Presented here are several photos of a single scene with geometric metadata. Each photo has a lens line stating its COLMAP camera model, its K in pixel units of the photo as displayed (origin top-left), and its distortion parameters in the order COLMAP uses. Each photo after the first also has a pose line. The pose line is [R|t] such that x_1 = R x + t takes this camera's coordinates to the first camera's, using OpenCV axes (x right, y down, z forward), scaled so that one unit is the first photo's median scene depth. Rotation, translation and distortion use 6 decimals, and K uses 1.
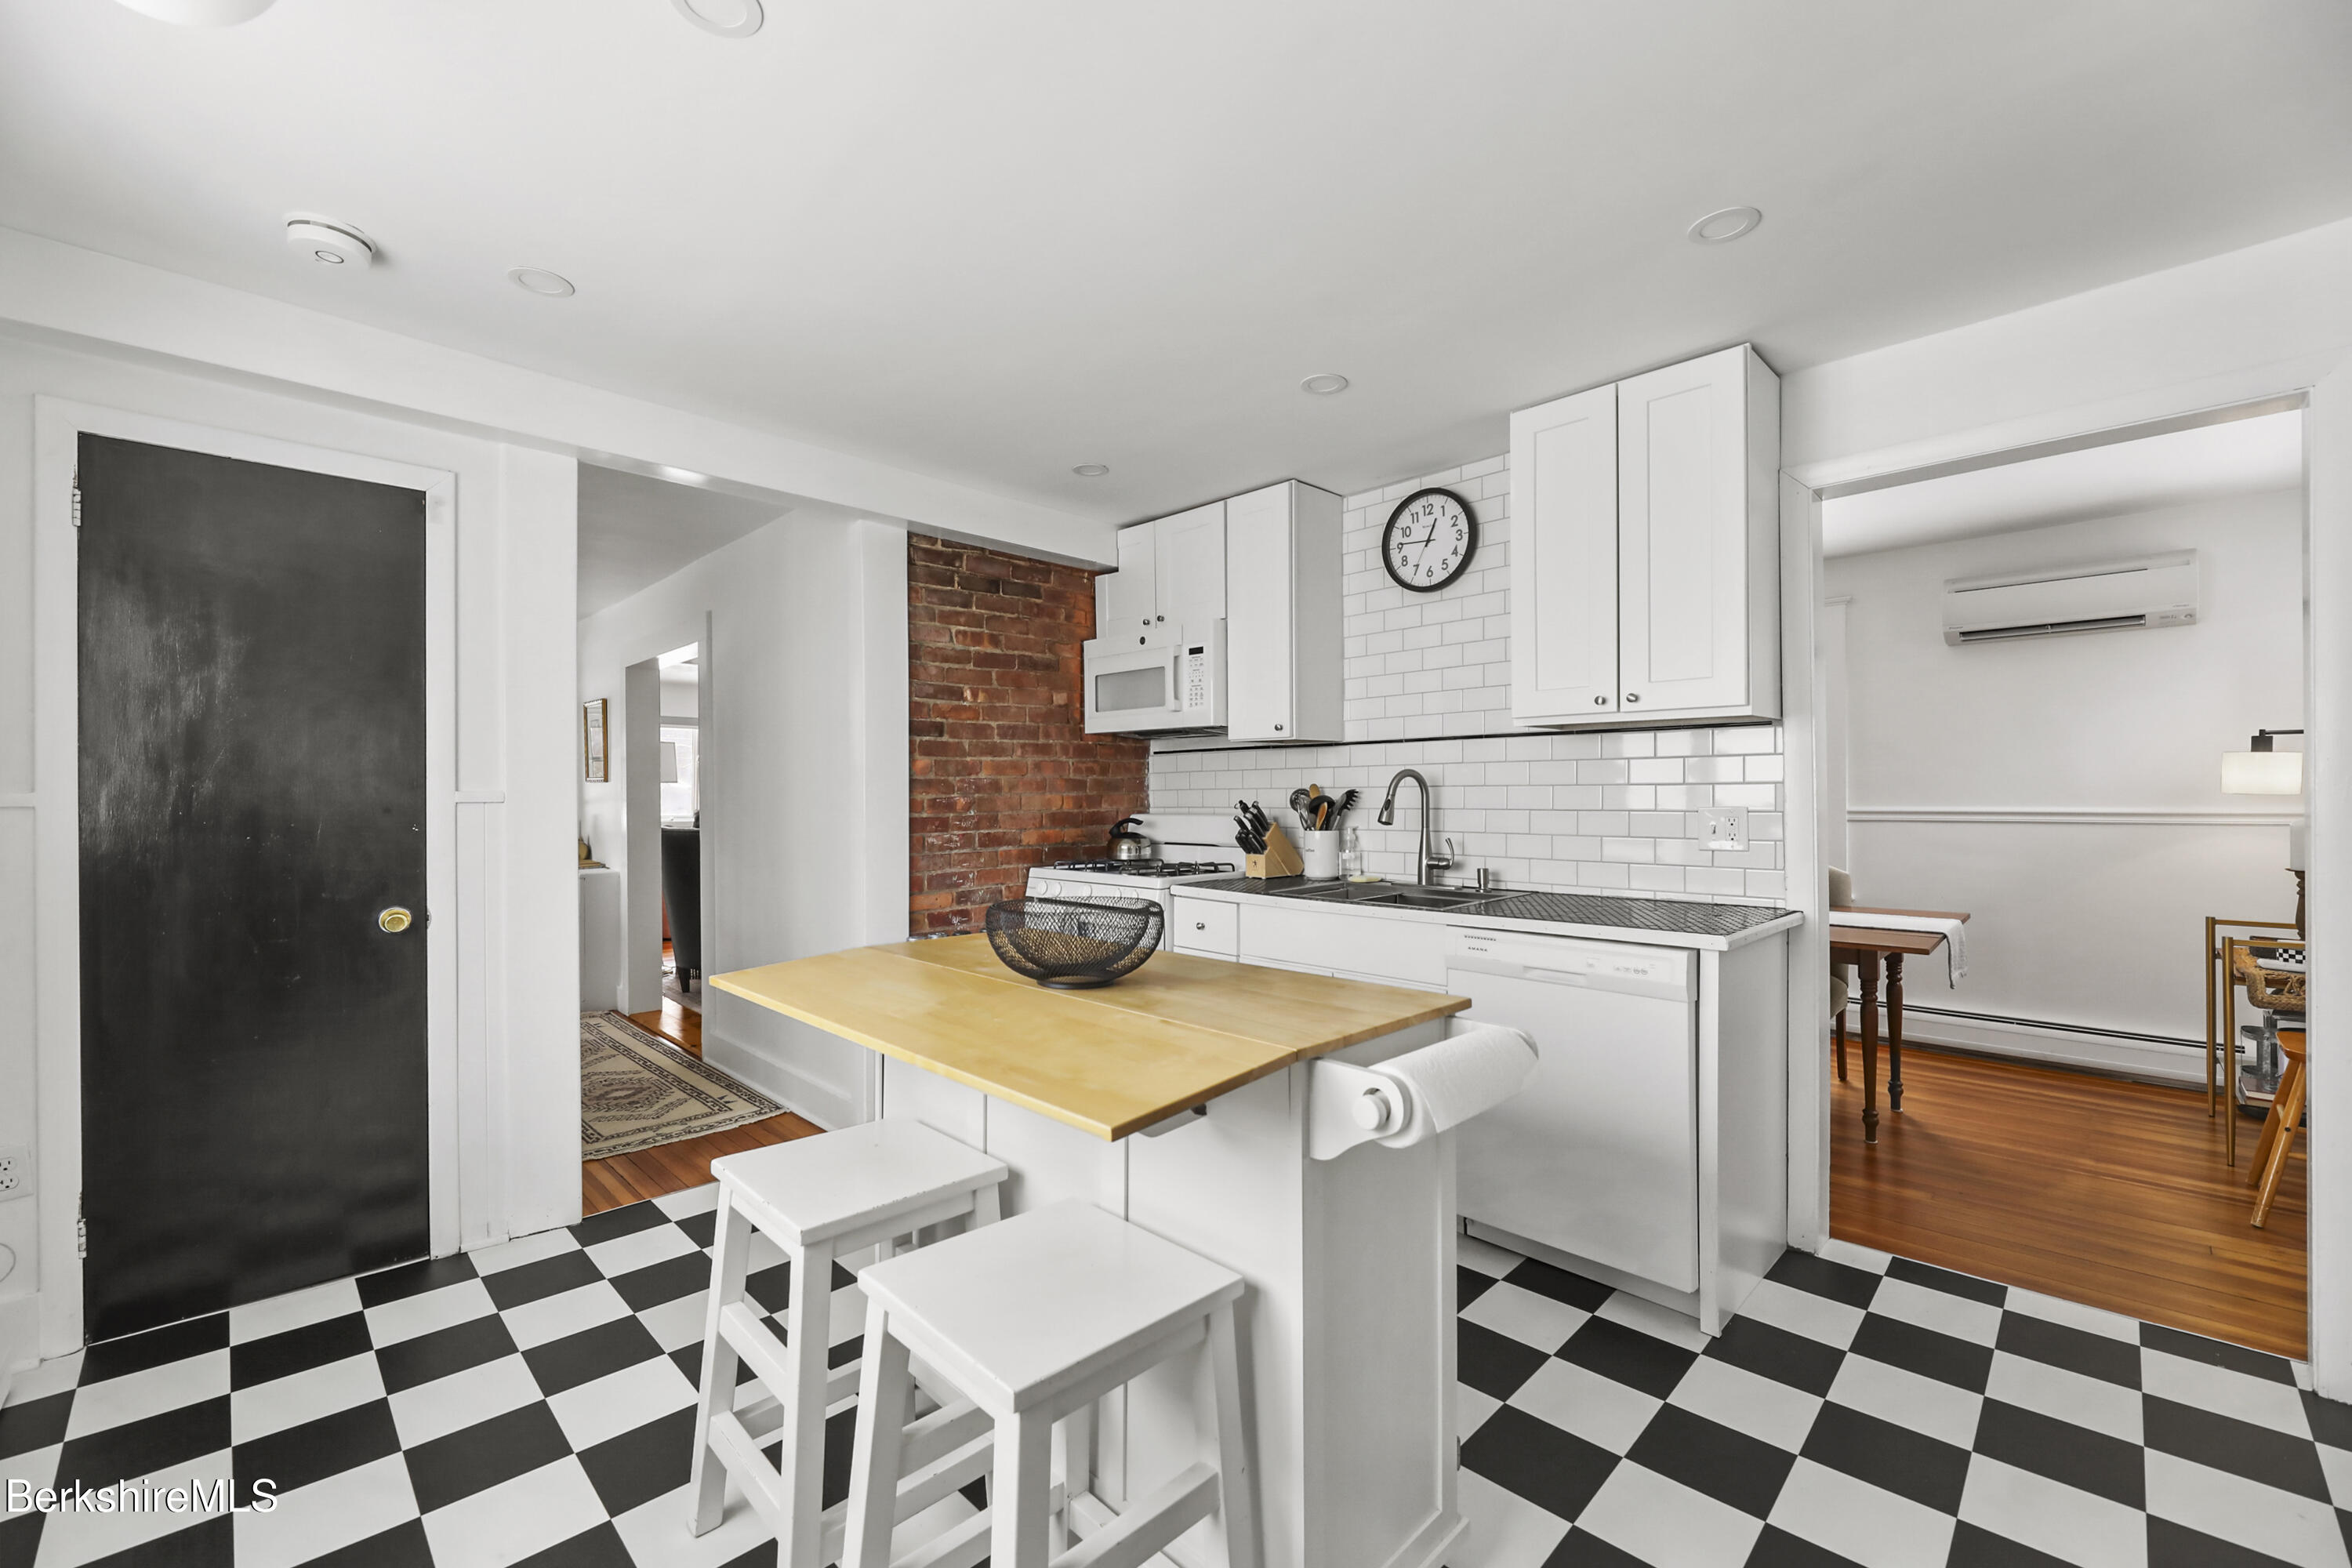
lens RADIAL K [[952.2, 0, 1169.5], [0, 952.2, 790.1], [0, 0, 1]] dist [-0.002624, -0.000282]
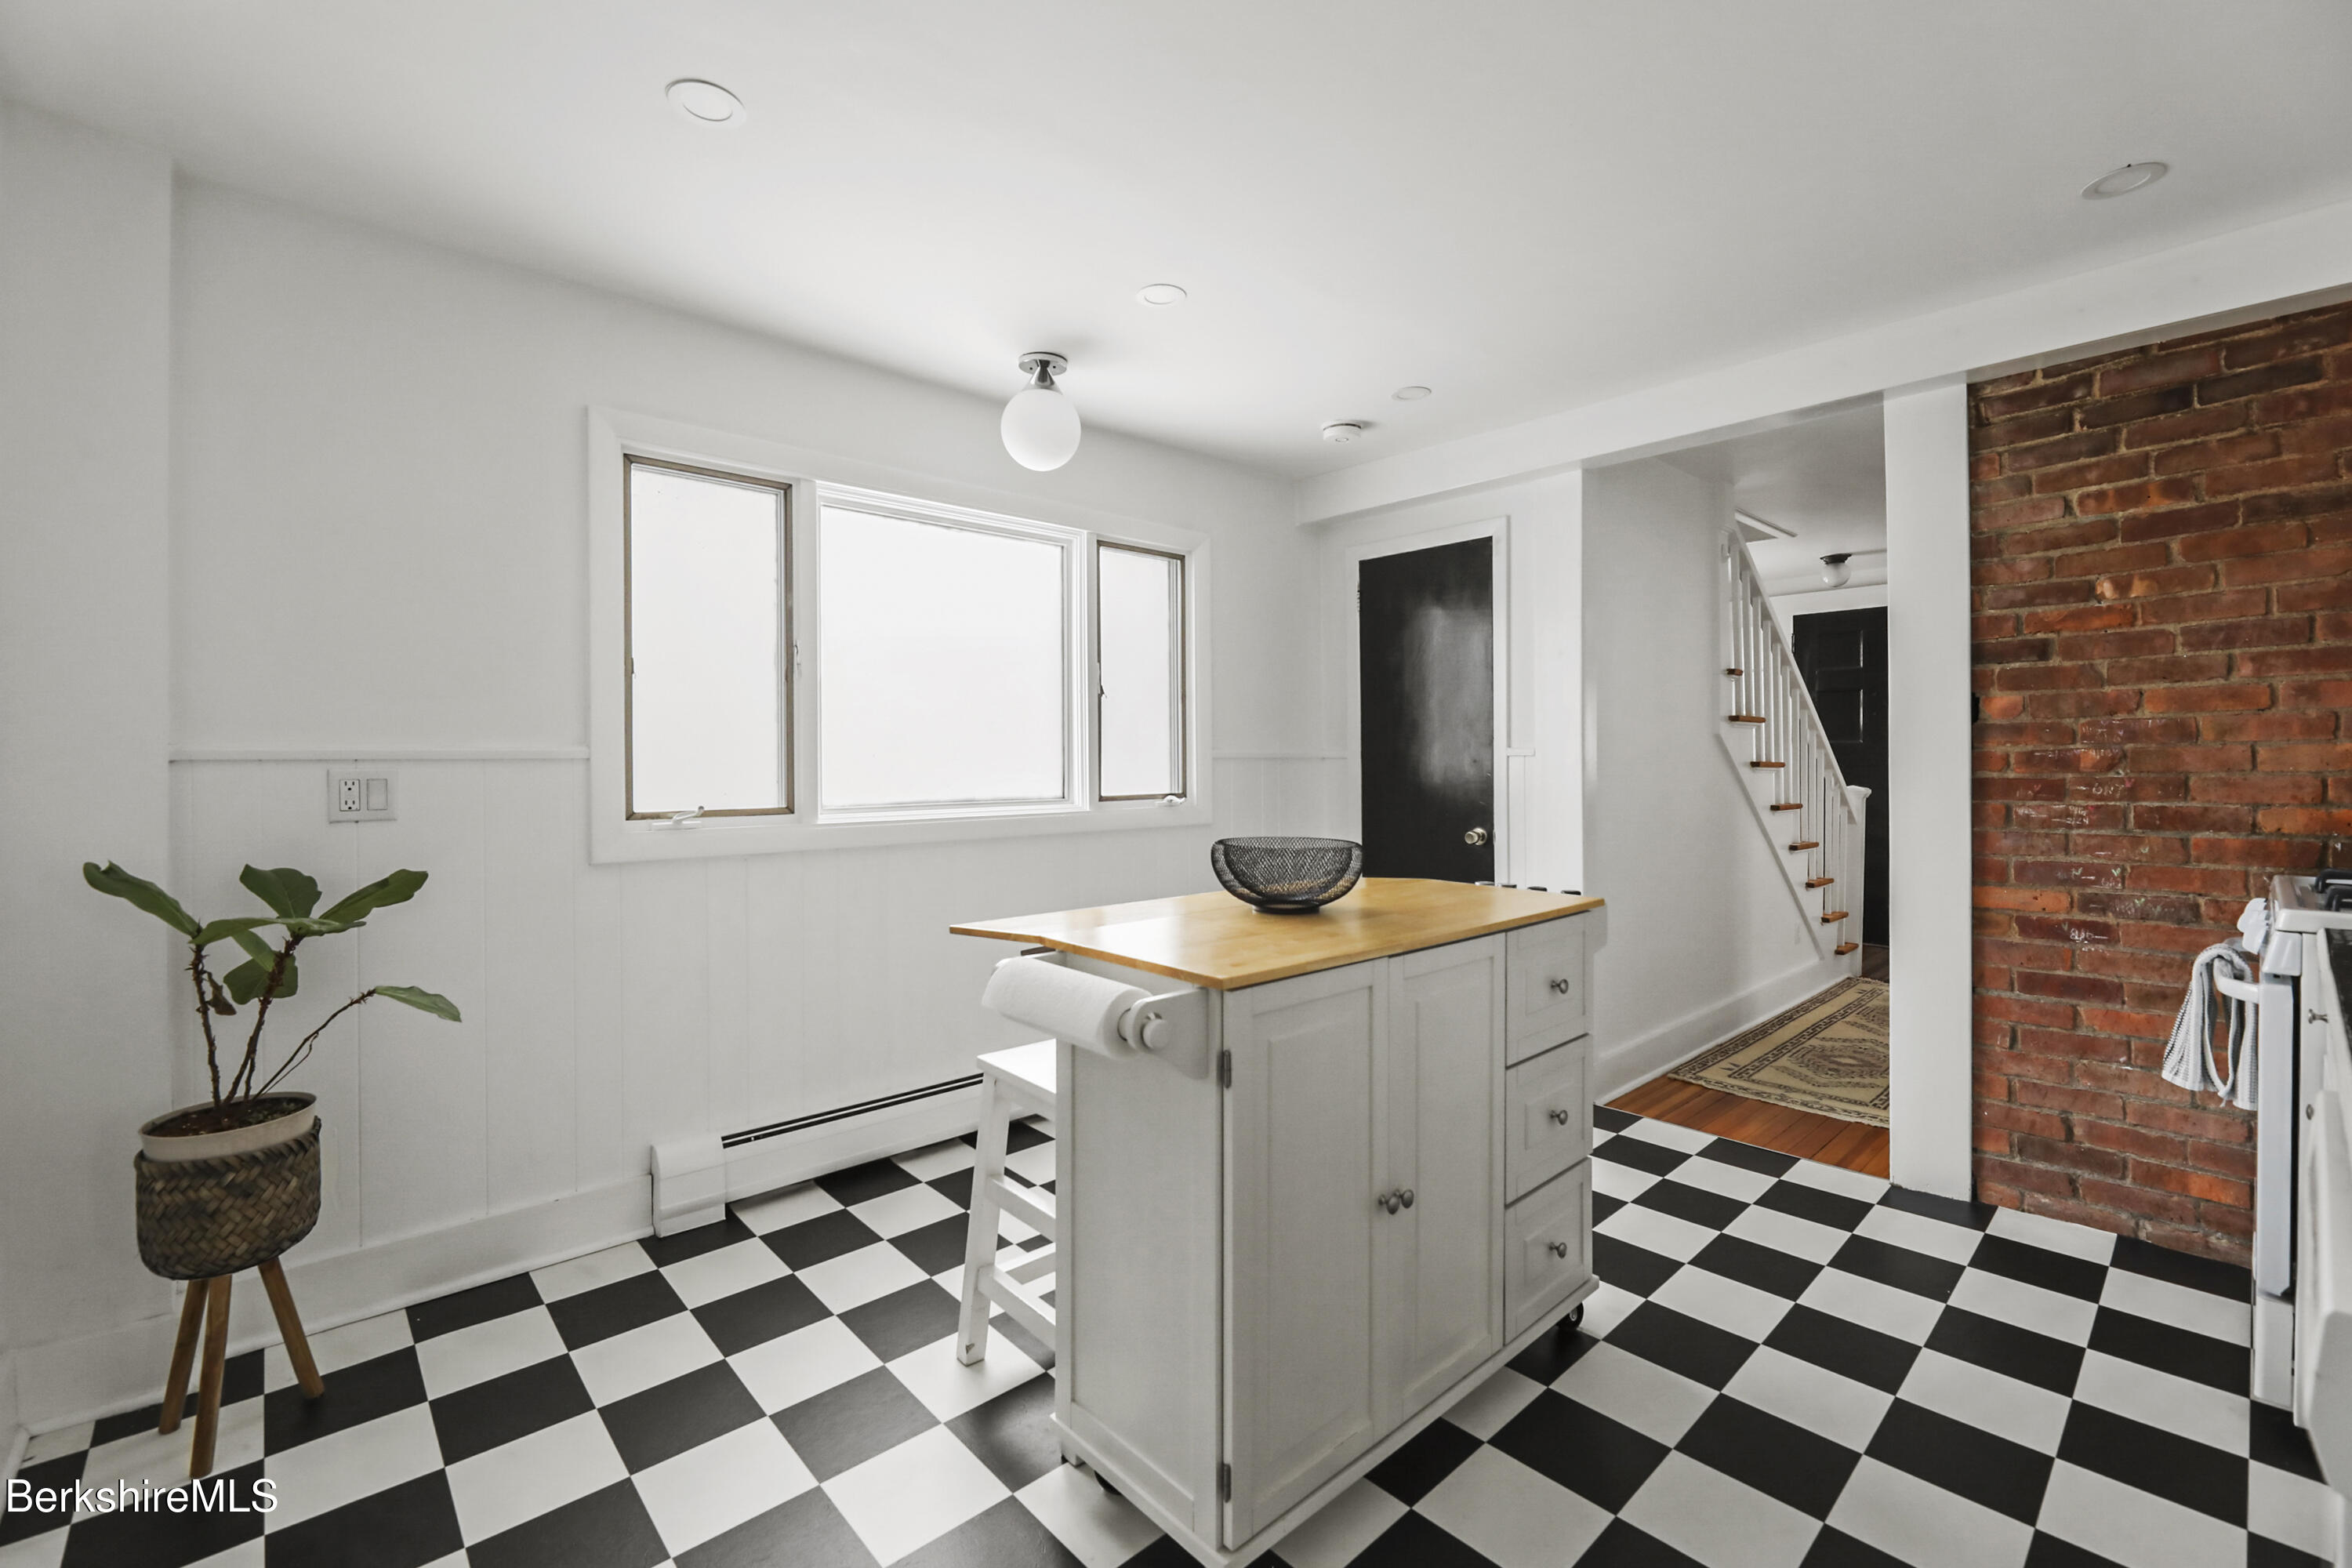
lens RADIAL K [[952.2, 0, 1164.8], [0, 952.2, 769.4], [0, 0, 1]] dist [-0.002624, -0.000282]
pose [[-0.044051, 0.011173, -0.998967, 0.456834], [0.005885, 0.999923, 0.010925, 0.010377], [0.999012, -0.005398, -0.044114, 0.394142]]
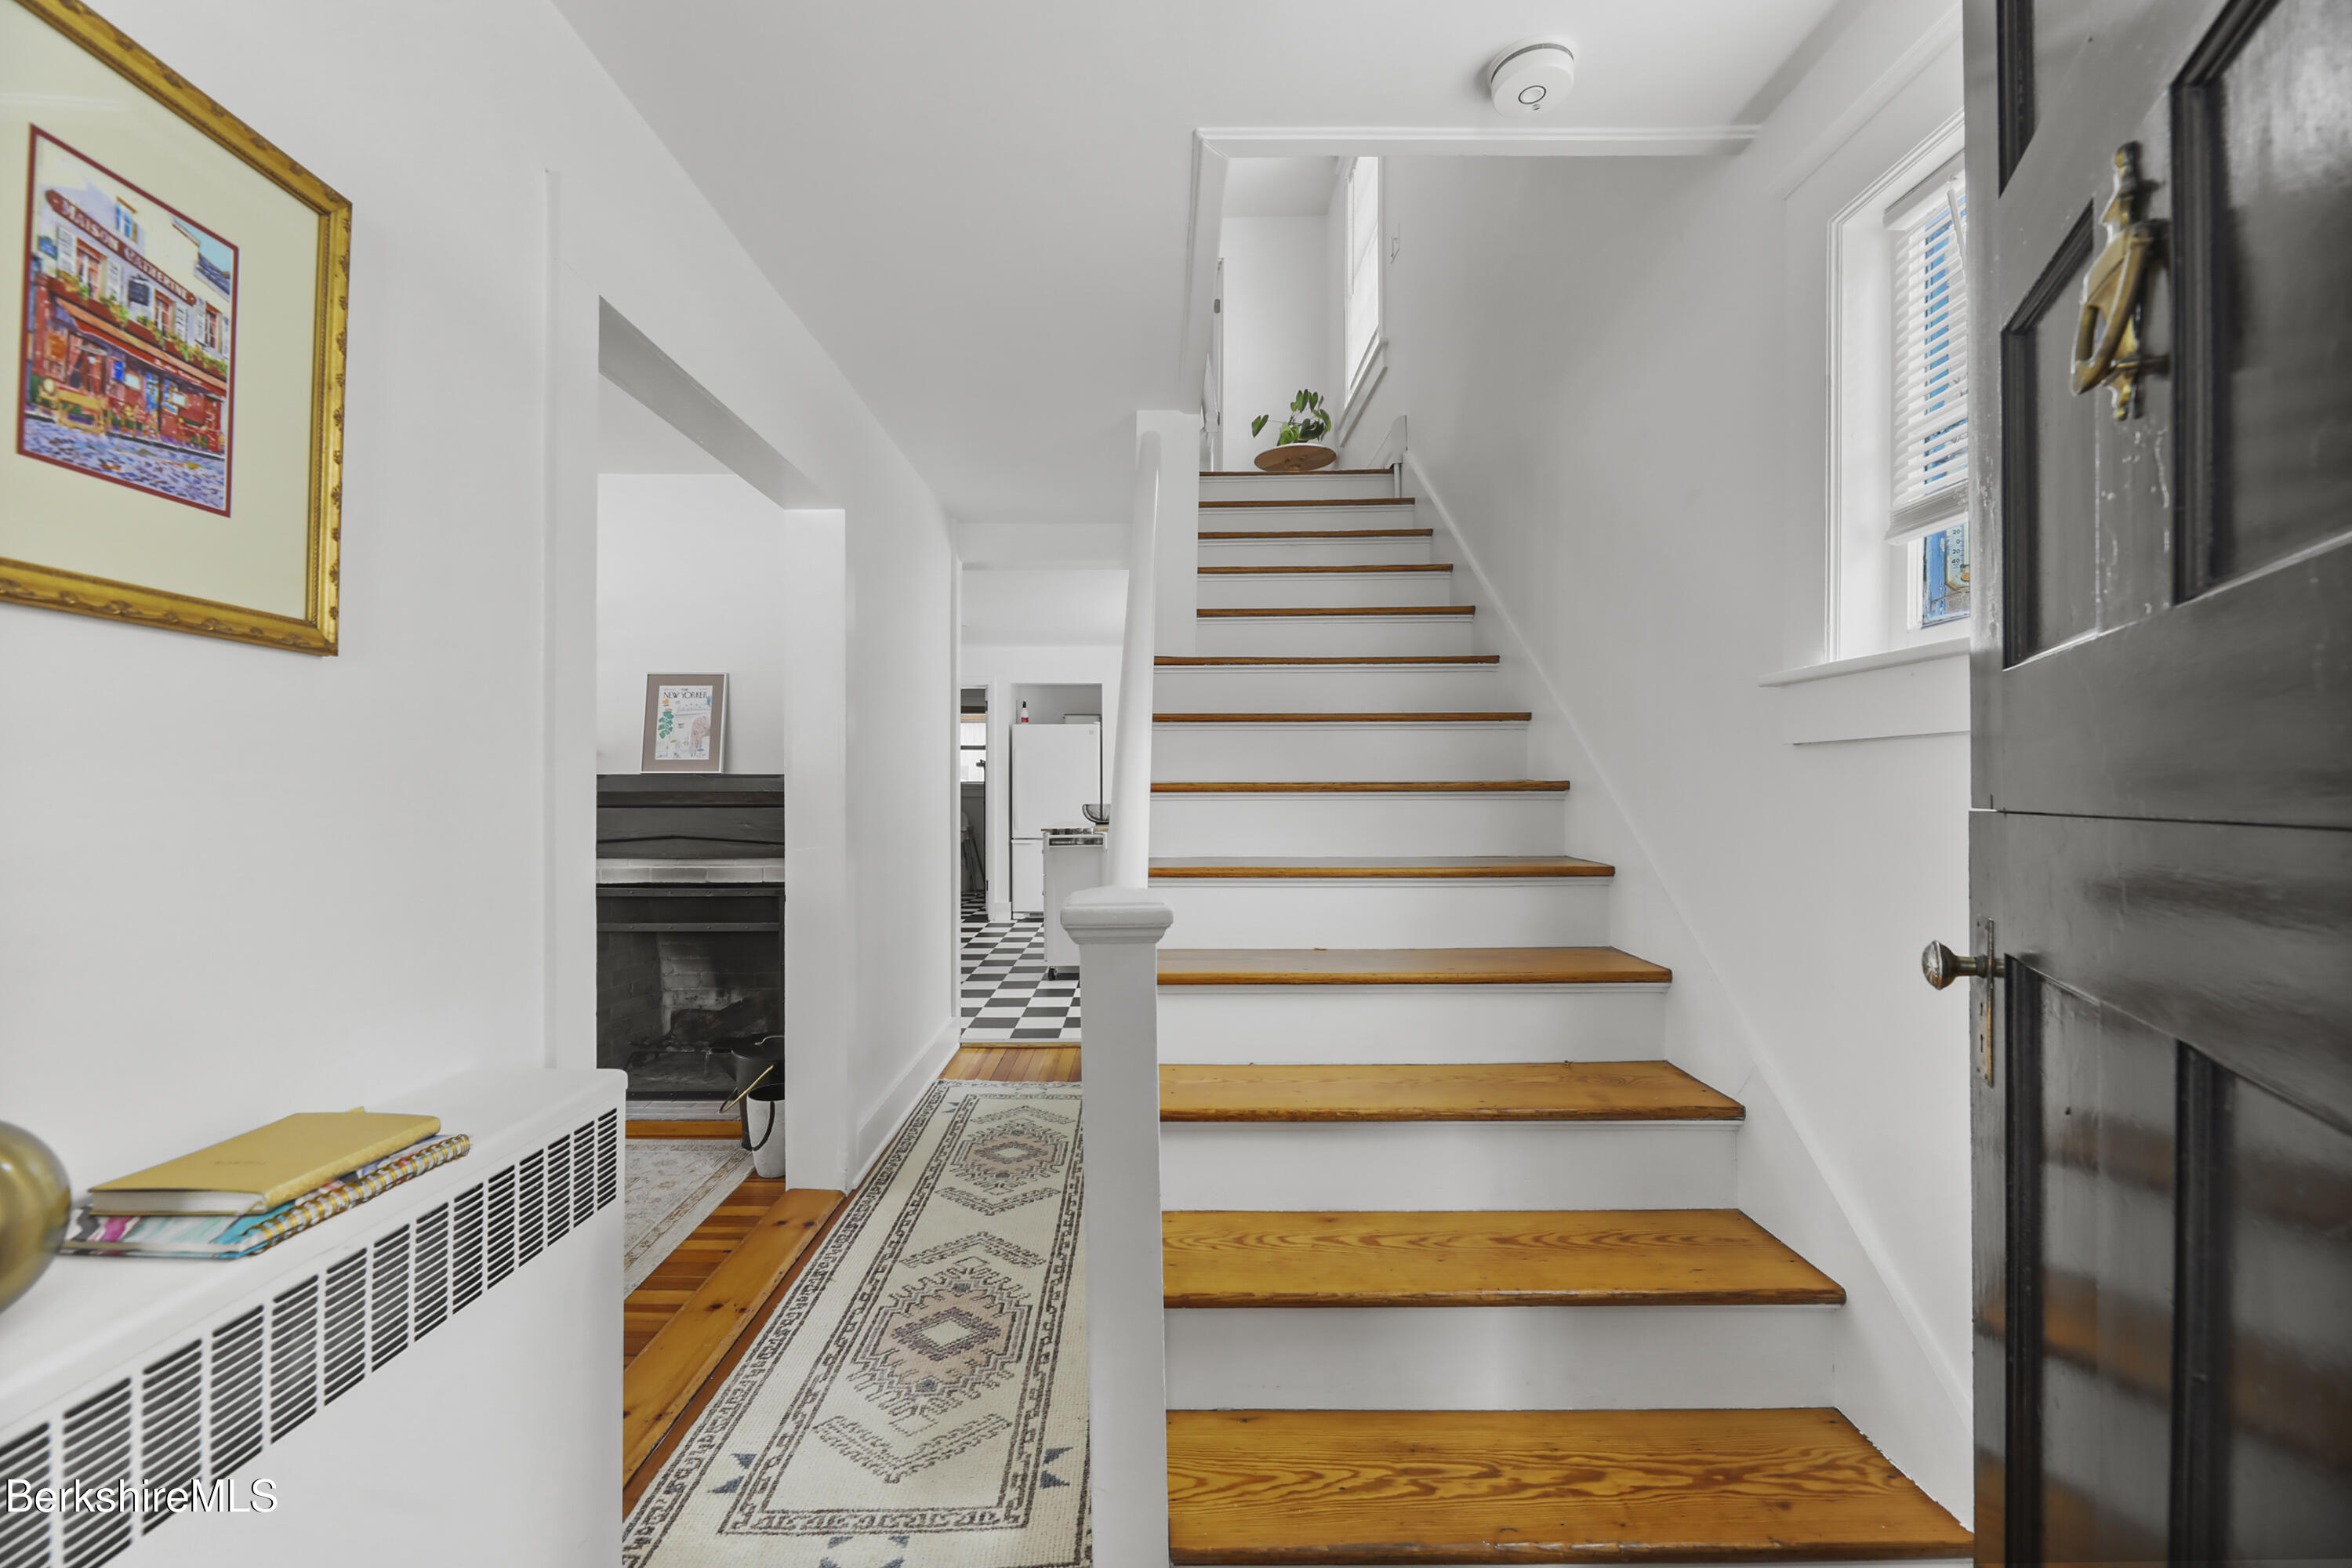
lens RADIAL K [[952.2, 0, 1160.6], [0, 952.2, 781.6], [0, 0, 1]] dist [-0.002624, -0.000282]
pose [[-0.717189, 0.003504, 0.696870, -1.333113], [0.001531, 0.999993, -0.003454, 0.022951], [-0.696877, -0.001410, -0.717189, 1.627411]]
